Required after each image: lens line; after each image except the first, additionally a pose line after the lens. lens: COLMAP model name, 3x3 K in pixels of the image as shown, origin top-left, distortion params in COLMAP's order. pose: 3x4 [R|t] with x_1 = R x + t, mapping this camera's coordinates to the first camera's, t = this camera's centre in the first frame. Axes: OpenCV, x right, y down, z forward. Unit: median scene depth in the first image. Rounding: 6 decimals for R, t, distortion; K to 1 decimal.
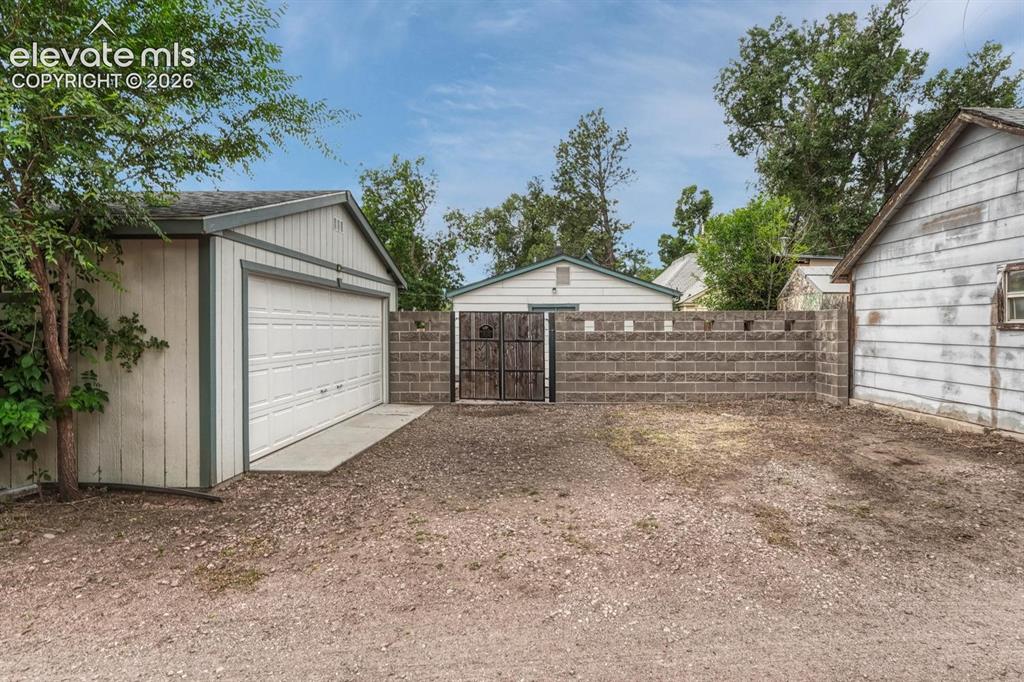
lens RADIAL K [[521.2, 0, 556.1], [0, 521.2, 328.0], [0, 0, 1]] dist [-0.006395, 0.000711]
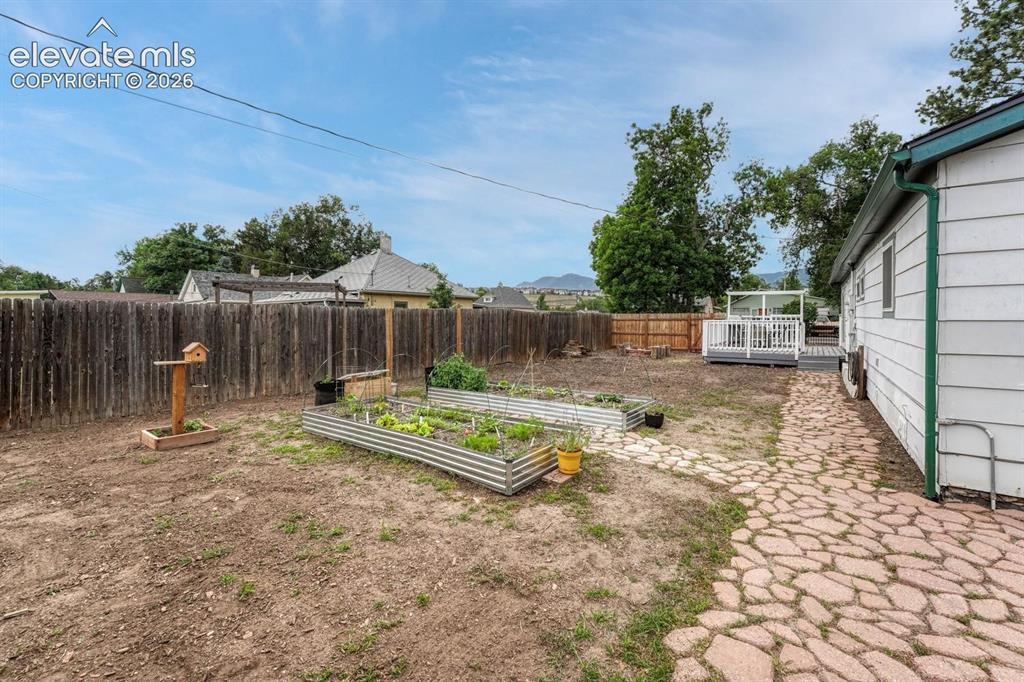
lens RADIAL K [[422.2, 0, 511.3], [0, 422.2, 319.6], [0, 0, 1]] dist [-0.006584, 0.000848]
pose [[0.794750, 0.008215, -0.606882, -0.642165], [-0.007265, 0.999966, 0.004022, 0.047624], [0.606894, 0.001212, 0.794782, 1.888530]]
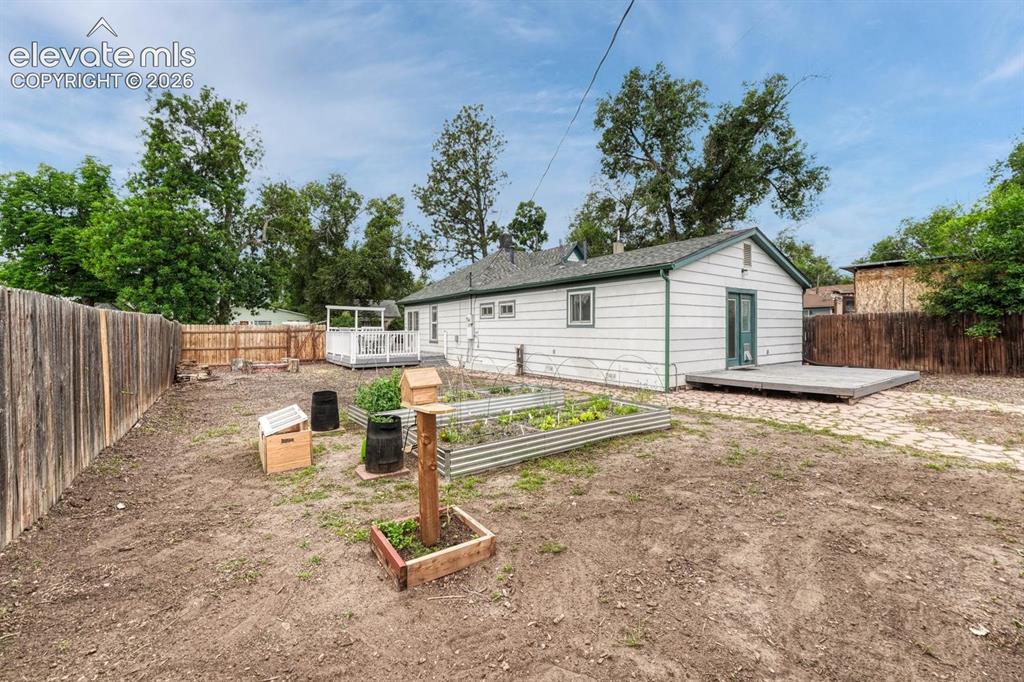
lens RADIAL K [[422.2, 0, 509.5], [0, 422.2, 334.3], [0, 0, 1]] dist [-0.006584, 0.000848]
pose [[0.829264, -0.002534, 0.558851, -1.790233], [0.001621, 0.999996, 0.002130, 0.065588], [-0.558854, -0.000861, 0.829265, 1.743743]]
